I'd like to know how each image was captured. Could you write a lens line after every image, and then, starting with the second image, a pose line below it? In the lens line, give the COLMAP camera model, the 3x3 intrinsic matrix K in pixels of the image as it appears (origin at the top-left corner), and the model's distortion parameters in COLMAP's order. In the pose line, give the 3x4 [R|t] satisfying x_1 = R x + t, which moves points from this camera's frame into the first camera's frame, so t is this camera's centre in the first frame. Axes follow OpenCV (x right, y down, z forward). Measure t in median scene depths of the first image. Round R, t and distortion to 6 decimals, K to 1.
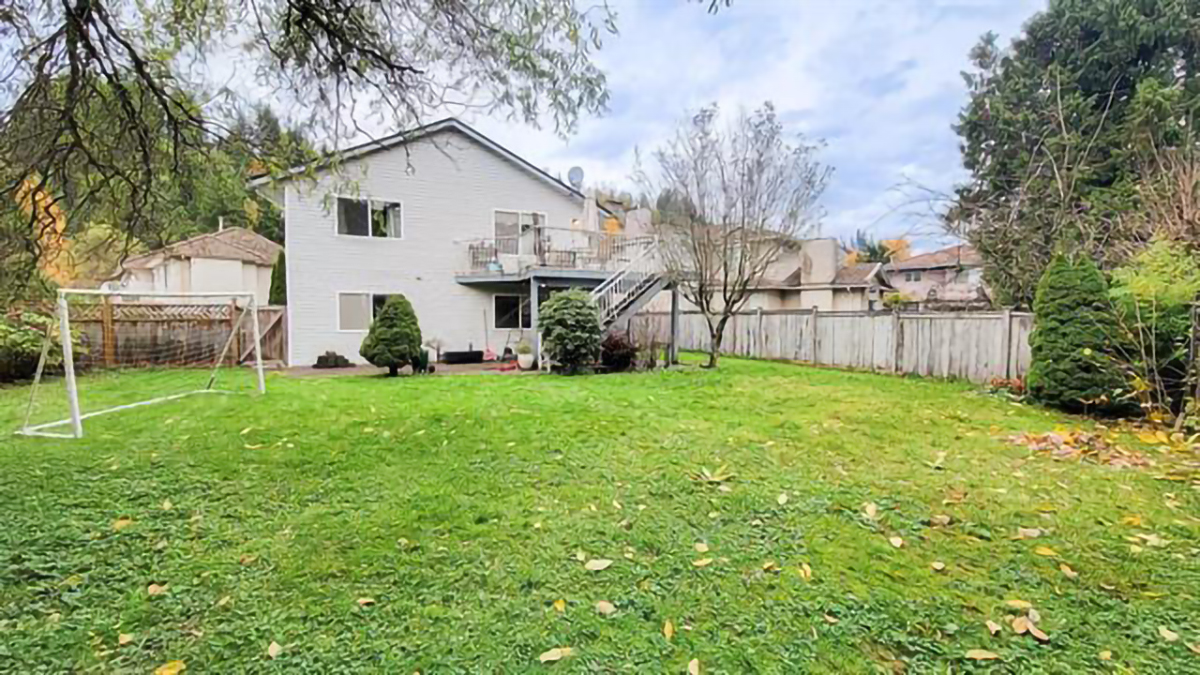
lens RADIAL K [[487.1, 0, 596.9], [0, 487.1, 336.8], [0, 0, 1]] dist [-0.000988, -0.004097]
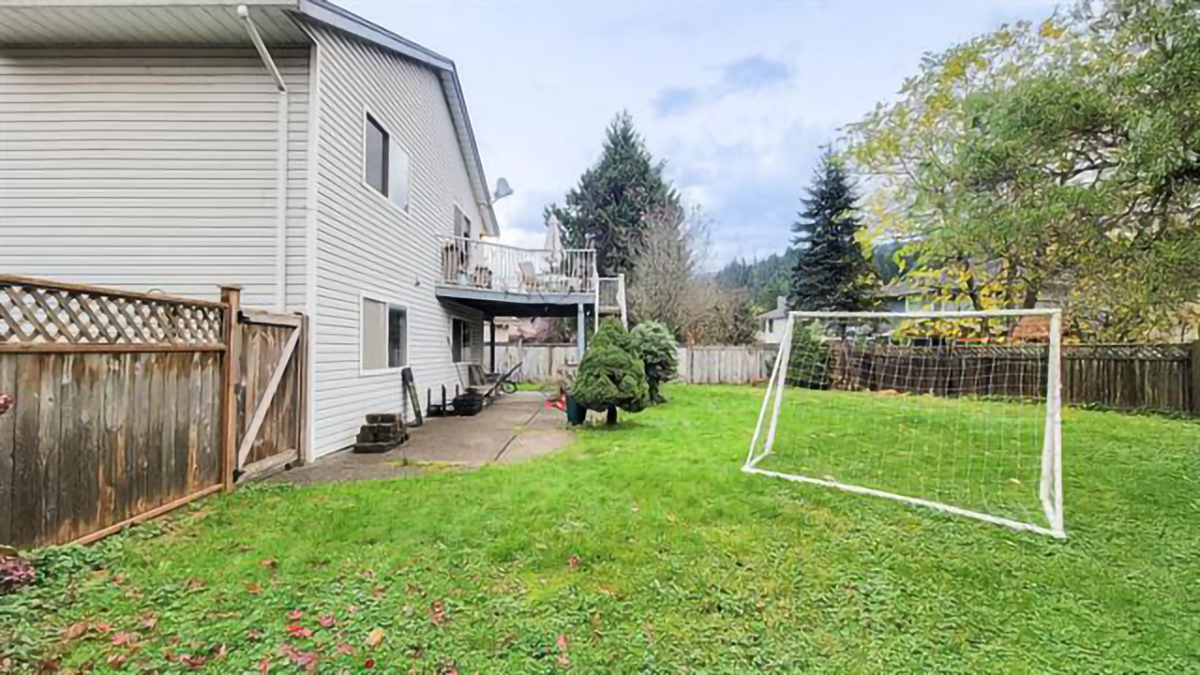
lens RADIAL K [[487.1, 0, 596.9], [0, 487.1, 336.8], [0, 0, 1]] dist [-0.000988, -0.004097]
pose [[0.355022, 0.027322, 0.934458, -0.978523], [0.029604, 0.998743, -0.040449, -0.022296], [-0.934389, 0.042024, 0.353767, 0.644085]]
